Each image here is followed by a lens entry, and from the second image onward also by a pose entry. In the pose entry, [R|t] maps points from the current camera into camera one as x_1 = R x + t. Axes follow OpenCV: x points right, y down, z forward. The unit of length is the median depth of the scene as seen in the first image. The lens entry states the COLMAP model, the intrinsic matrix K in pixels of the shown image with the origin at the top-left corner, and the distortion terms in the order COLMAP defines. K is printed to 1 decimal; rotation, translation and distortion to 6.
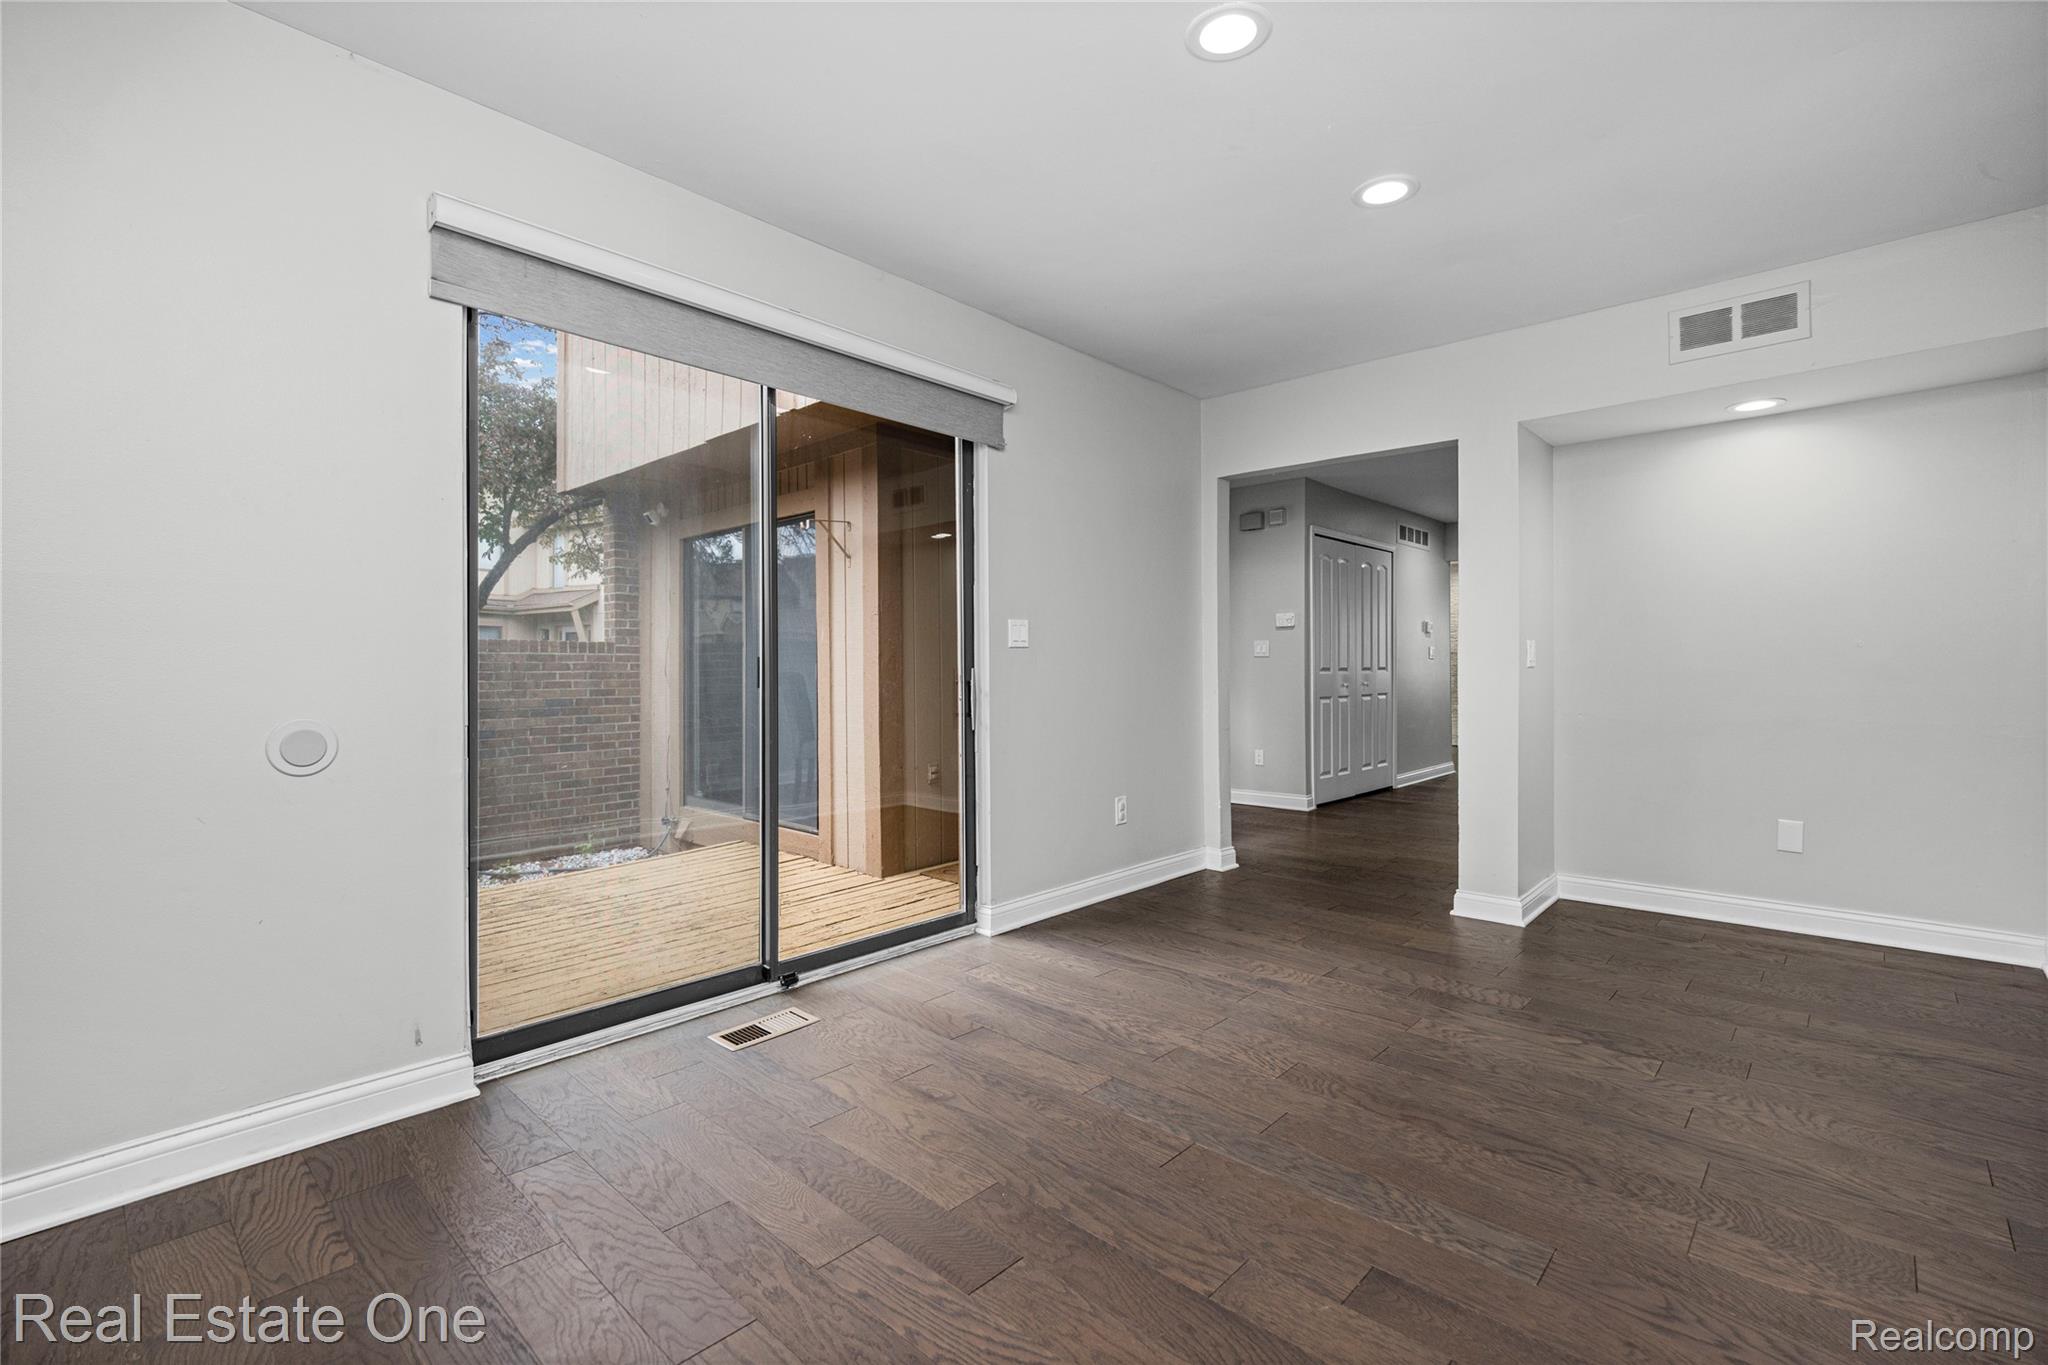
lens RADIAL K [[926.7, 0, 1016.5], [0, 926.7, 674.0], [0, 0, 1]] dist [0.022998, 0.000500]
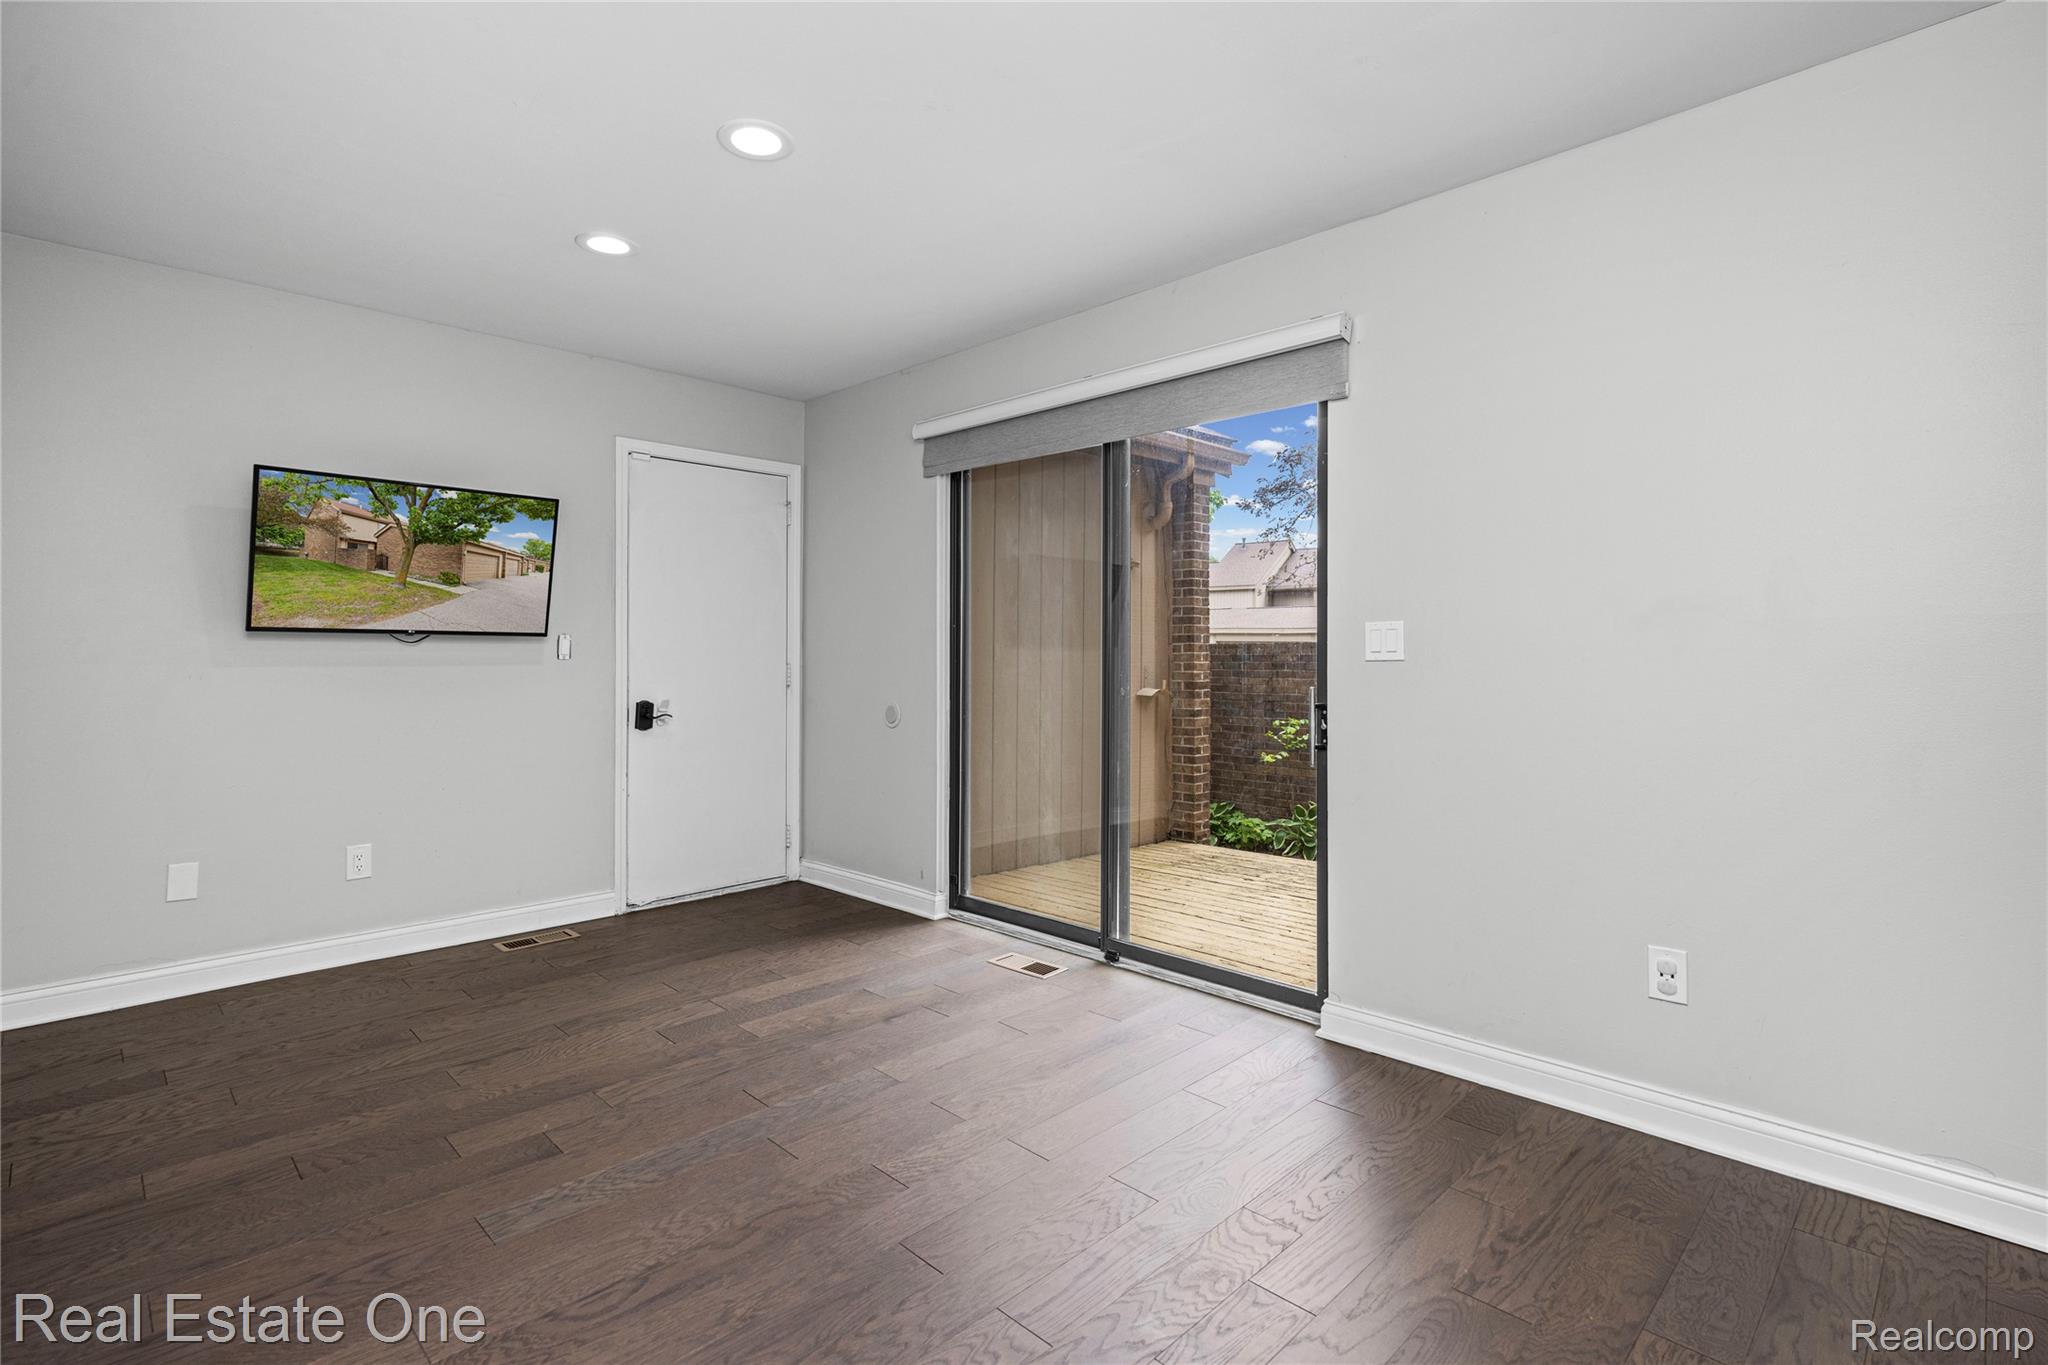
lens RADIAL K [[926.7, 0, 1012.4], [0, 926.7, 673.7], [0, 0, 1]] dist [0.022998, 0.000500]
pose [[-0.040463, 0.010386, -0.999127, 1.456448], [-0.002537, 0.999942, 0.010497, -0.060188], [0.999178, 0.002960, -0.040434, 1.462642]]
